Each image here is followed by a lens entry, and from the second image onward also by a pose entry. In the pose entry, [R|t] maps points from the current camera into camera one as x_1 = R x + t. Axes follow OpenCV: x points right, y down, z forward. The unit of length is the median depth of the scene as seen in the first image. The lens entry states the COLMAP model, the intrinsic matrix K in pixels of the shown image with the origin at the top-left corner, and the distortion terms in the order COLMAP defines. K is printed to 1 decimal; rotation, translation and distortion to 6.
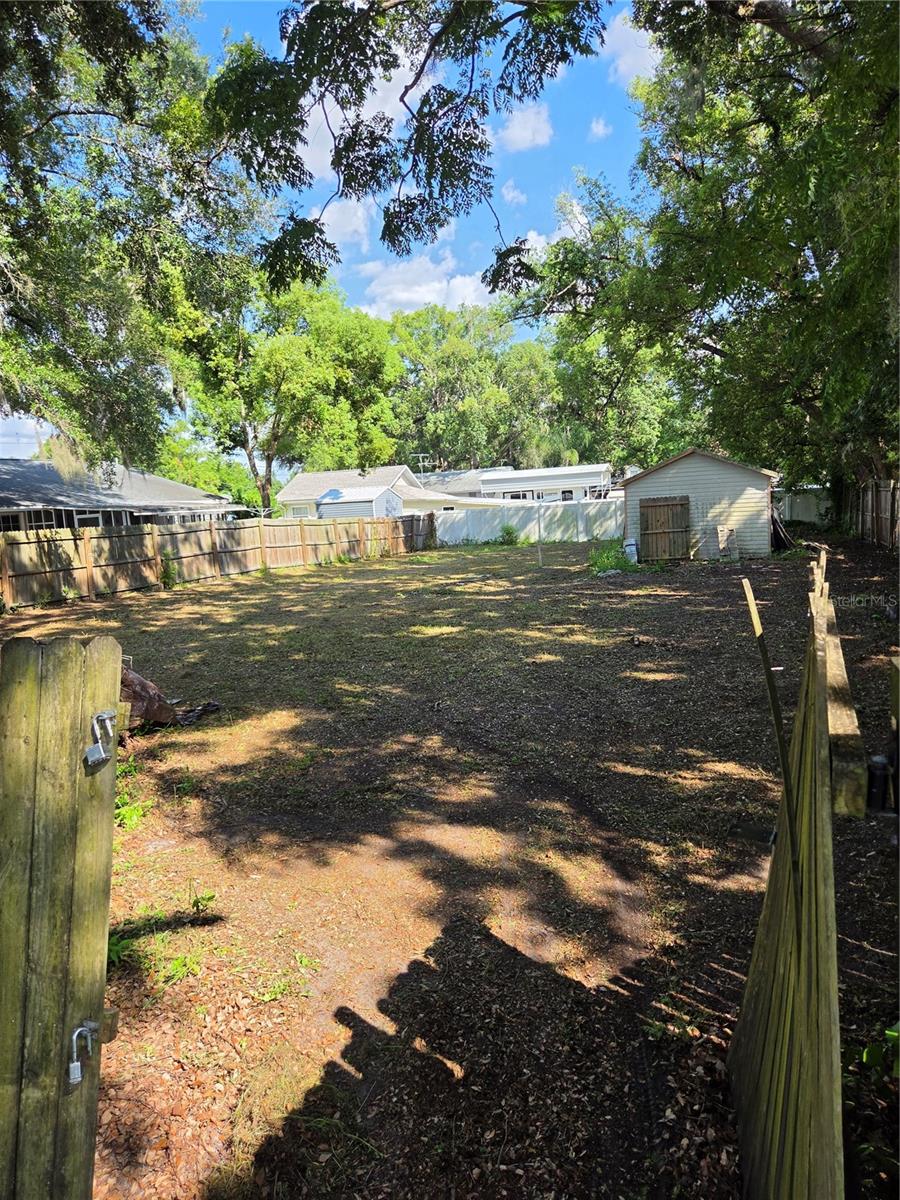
lens RADIAL K [[825.5, 0, 450.0], [0, 825.5, 600.0], [0, 0, 1]] dist [0.058475, -0.000875]
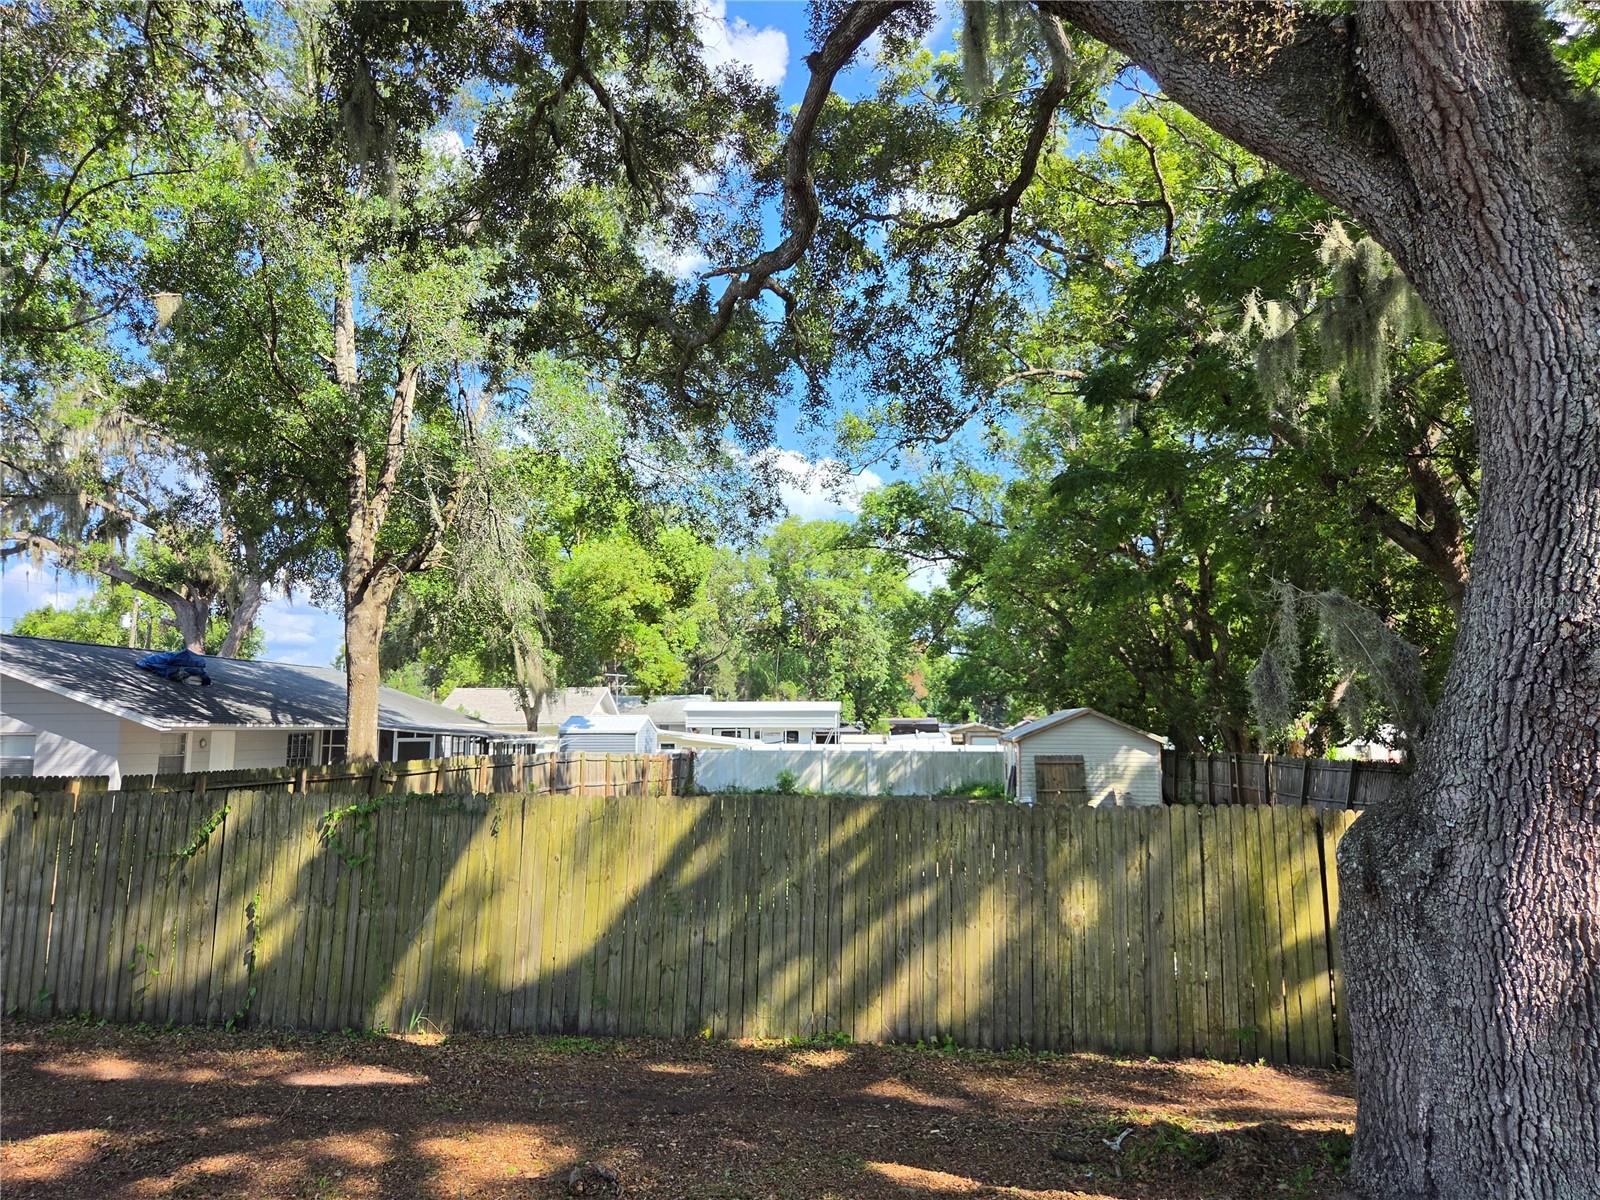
lens RADIAL K [[1158.2, 0, 800.0], [0, 1158.2, 600.0], [0, 0, 1]] dist [0.059577, -0.000252]
pose [[0.956628, 0.092106, 0.276367, -0.329289], [-0.025340, 0.971415, -0.236033, 0.024470], [-0.290207, 0.218793, 0.931617, -0.190932]]
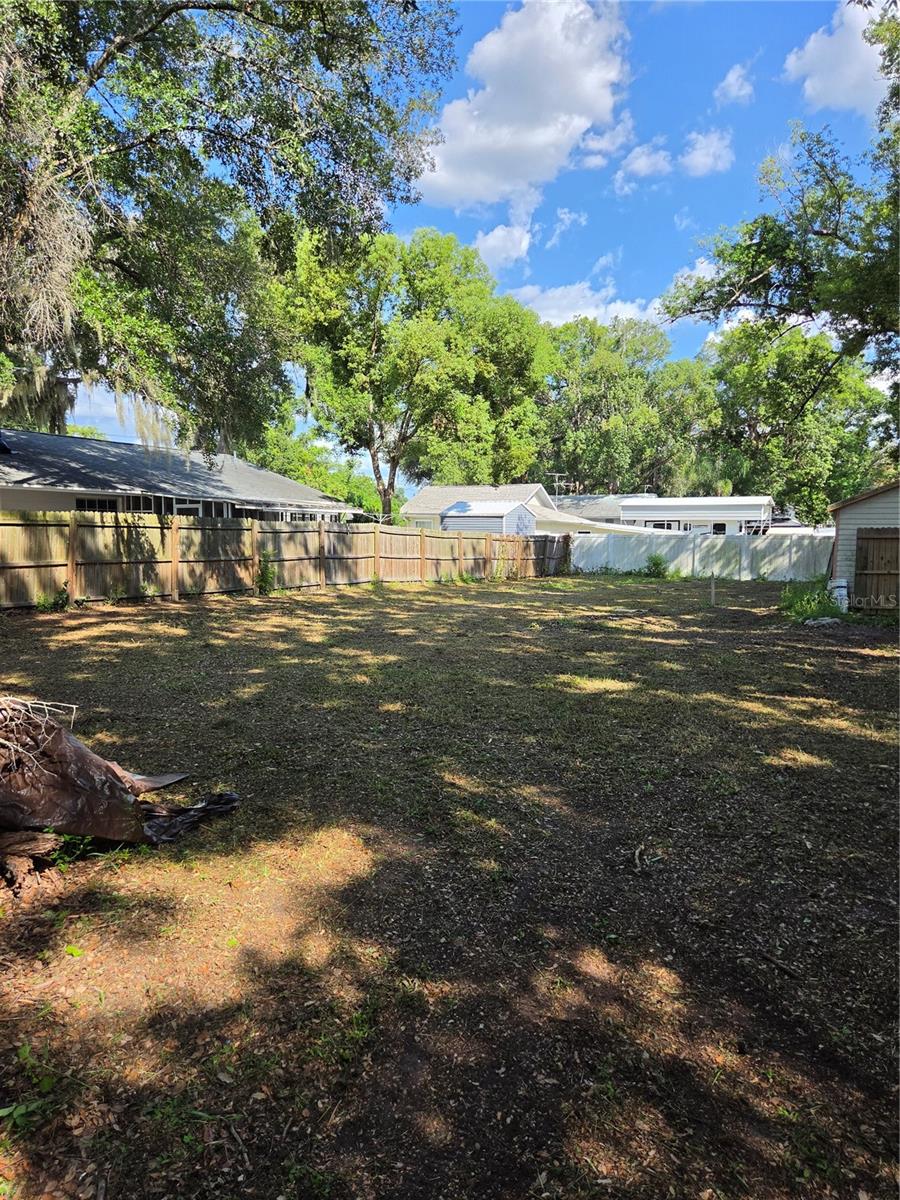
lens RADIAL K [[825.5, 0, 450.0], [0, 825.5, 600.0], [0, 0, 1]] dist [0.058475, -0.000875]
pose [[0.986423, 0.083421, -0.141461, -0.020537], [-0.087922, 0.995792, -0.025856, -0.001931], [0.138709, 0.037943, 0.989606, 0.137683]]
